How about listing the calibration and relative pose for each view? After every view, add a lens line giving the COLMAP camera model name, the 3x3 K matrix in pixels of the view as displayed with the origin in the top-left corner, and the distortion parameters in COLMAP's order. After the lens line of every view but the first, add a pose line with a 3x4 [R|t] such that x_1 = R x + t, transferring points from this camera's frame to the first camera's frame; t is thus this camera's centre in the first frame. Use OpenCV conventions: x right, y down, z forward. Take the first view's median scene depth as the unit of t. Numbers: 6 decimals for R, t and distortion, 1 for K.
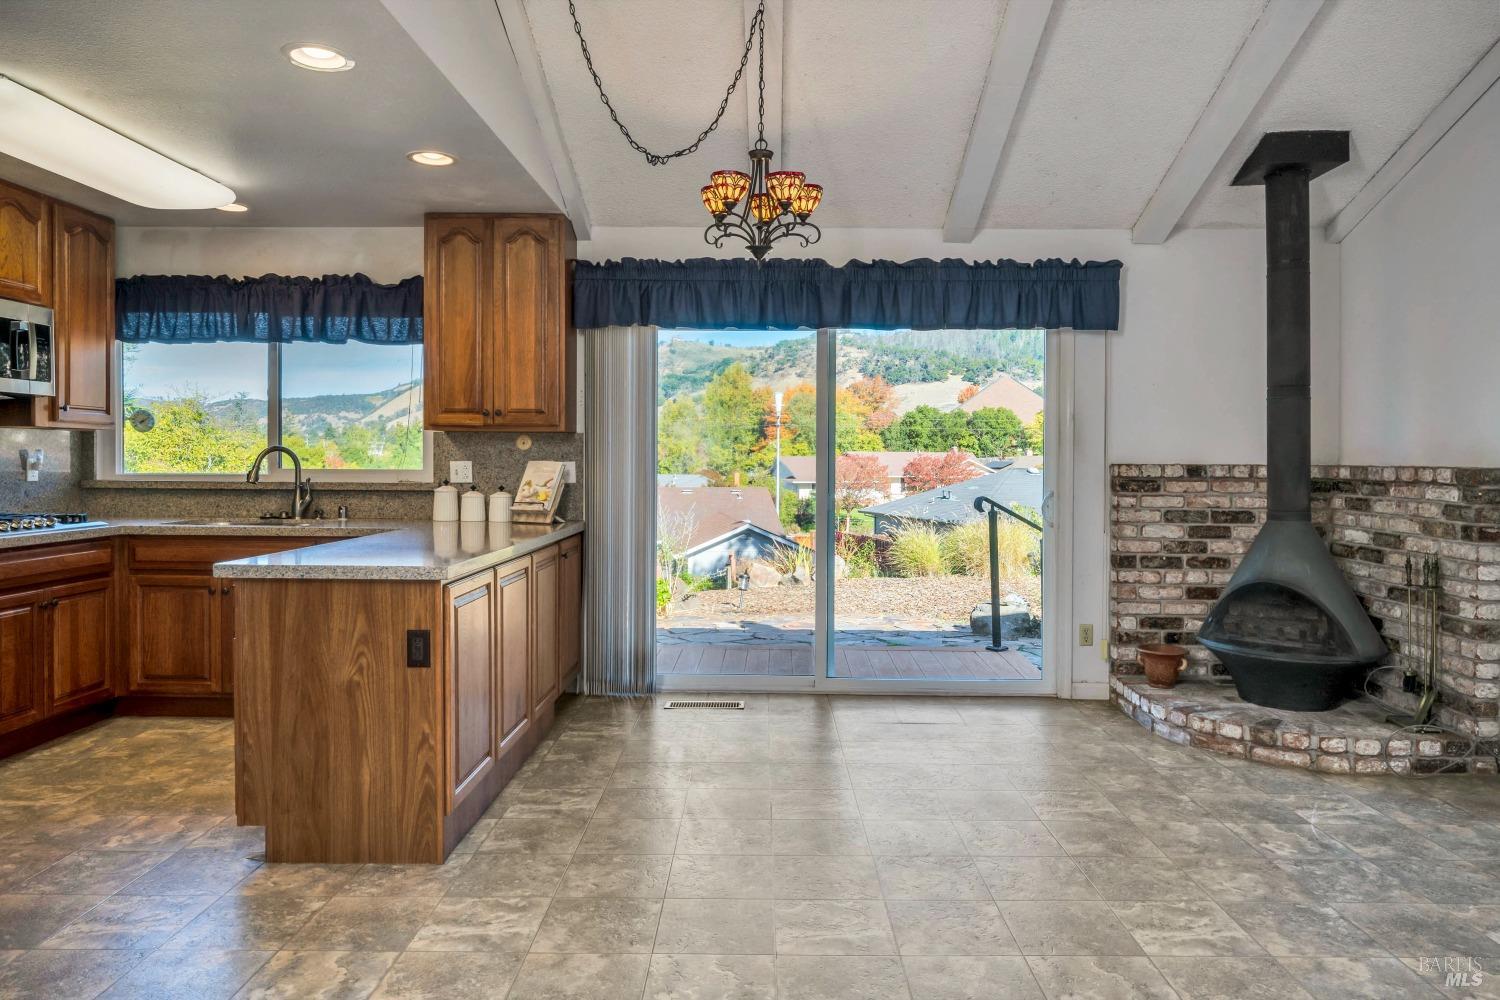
lens RADIAL K [[970.3, 0, 753.7], [0, 970.3, 481.3], [0, 0, 1]] dist [-0.000157, -0.000914]
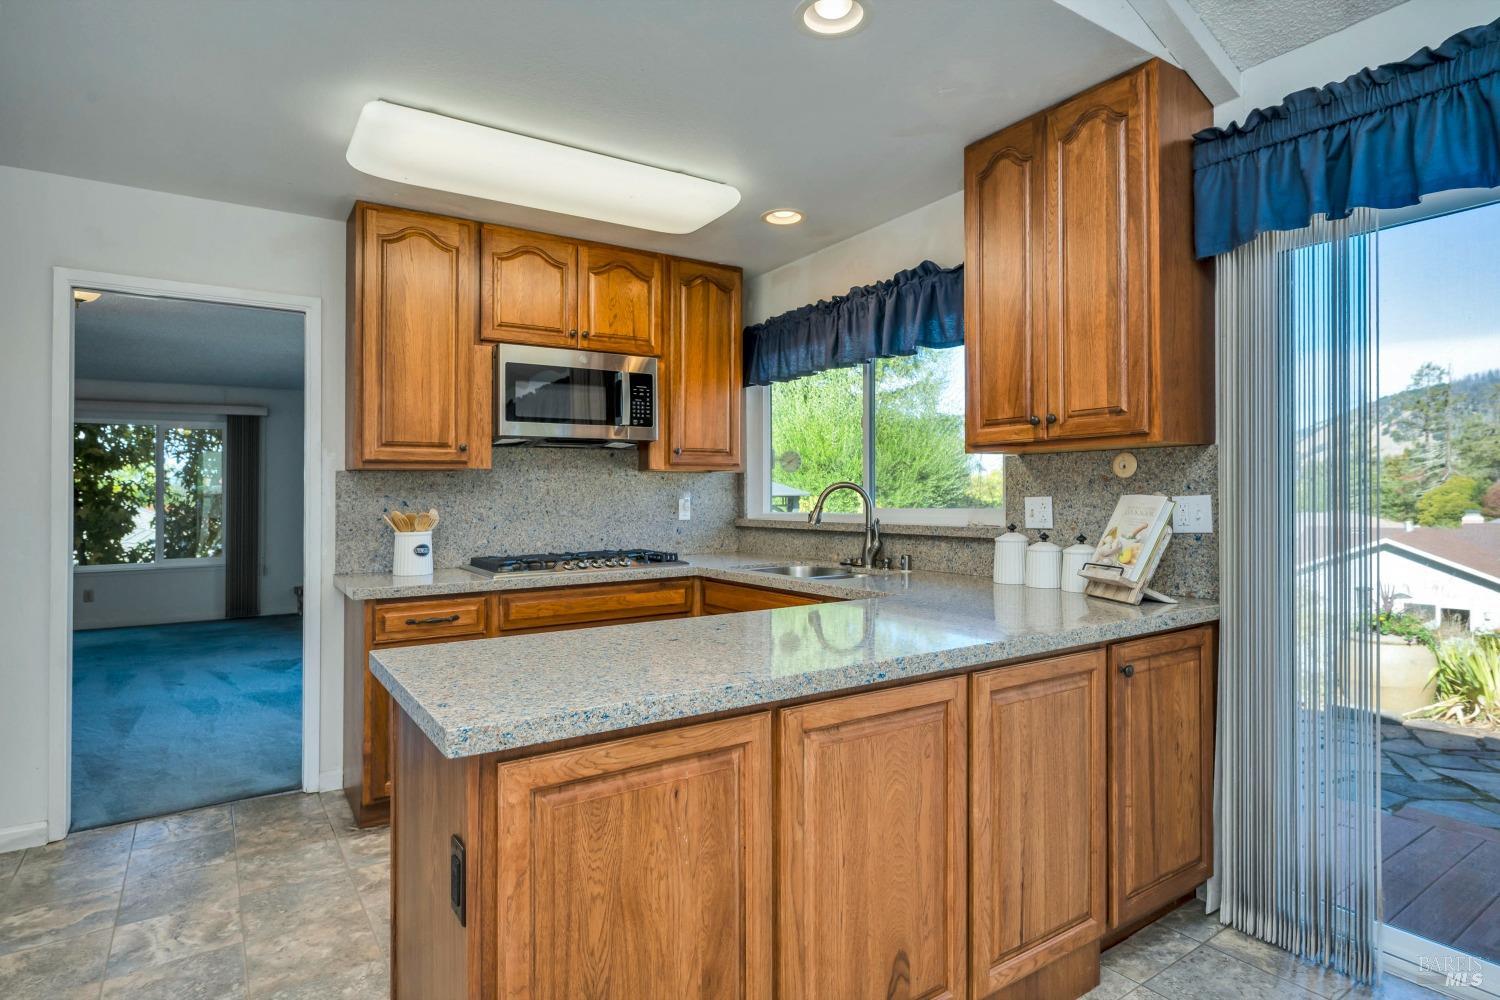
lens RADIAL K [[800.1, 0, 750.0], [0, 800.1, 500.0], [0, 0, 1]] dist [-0.004810, -0.001025]
pose [[0.572946, -0.008548, -0.819549, 0.046059], [-0.003438, 0.999912, -0.012833, -0.011121], [0.819586, 0.010171, 0.572866, 0.538657]]
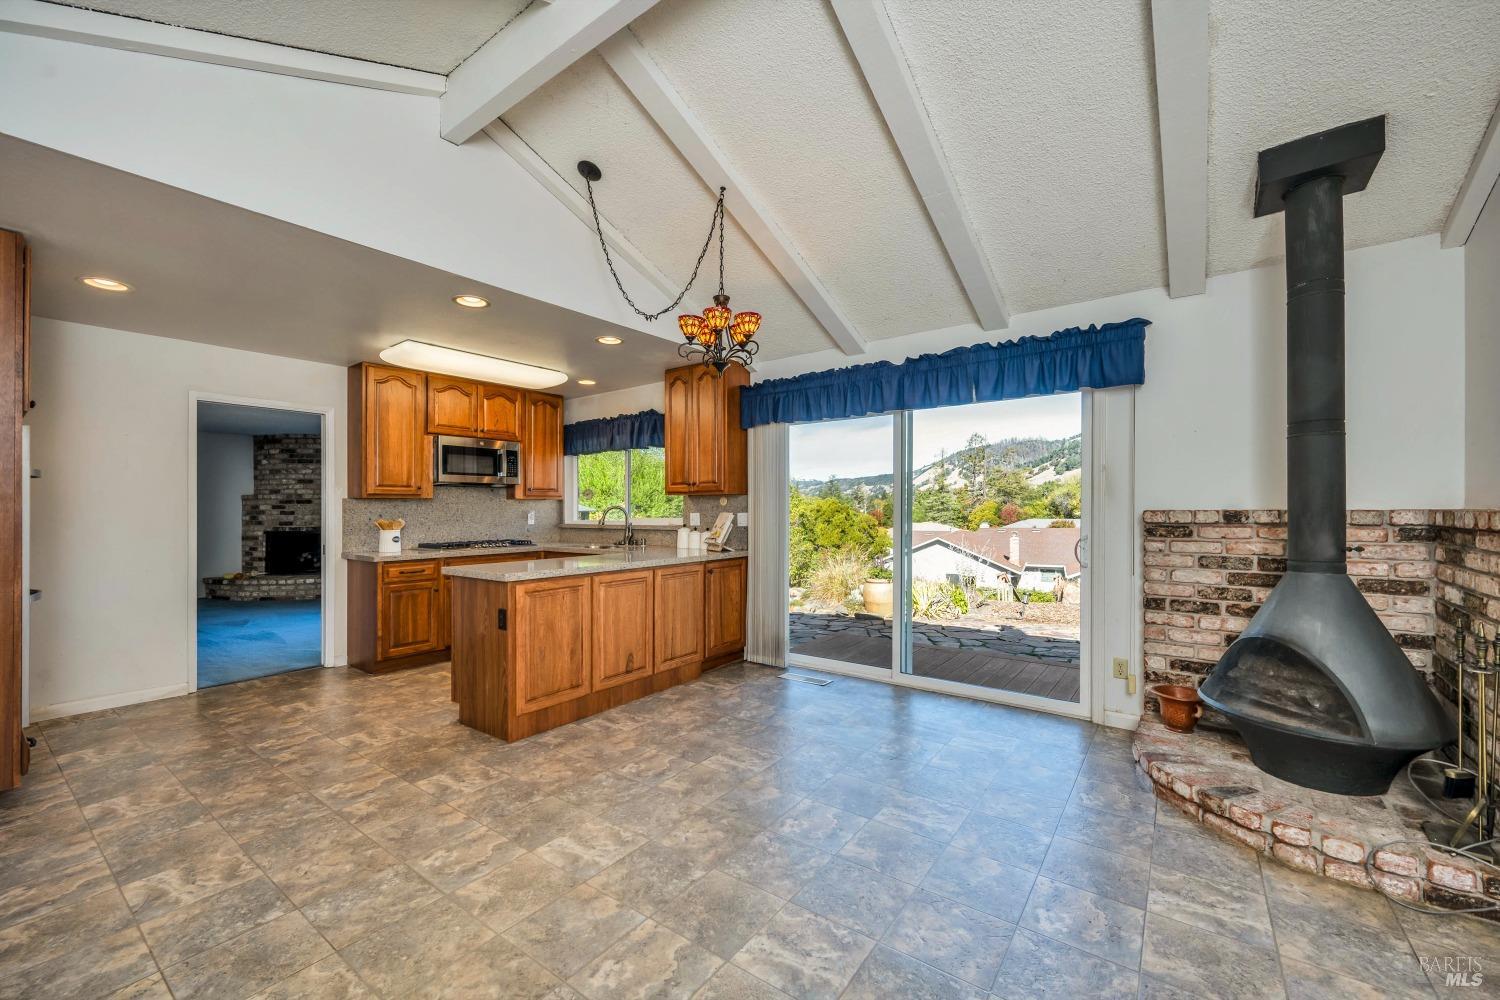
lens RADIAL K [[594.7, 0, 756.1], [0, 594.7, 517.3], [0, 0, 1]] dist [-0.000826, 0.000066]
pose [[0.814020, -0.004466, -0.580820, 0.408799], [-0.000531, 0.999964, -0.008433, -0.004607], [0.580837, 0.007173, 0.813988, 0.229519]]
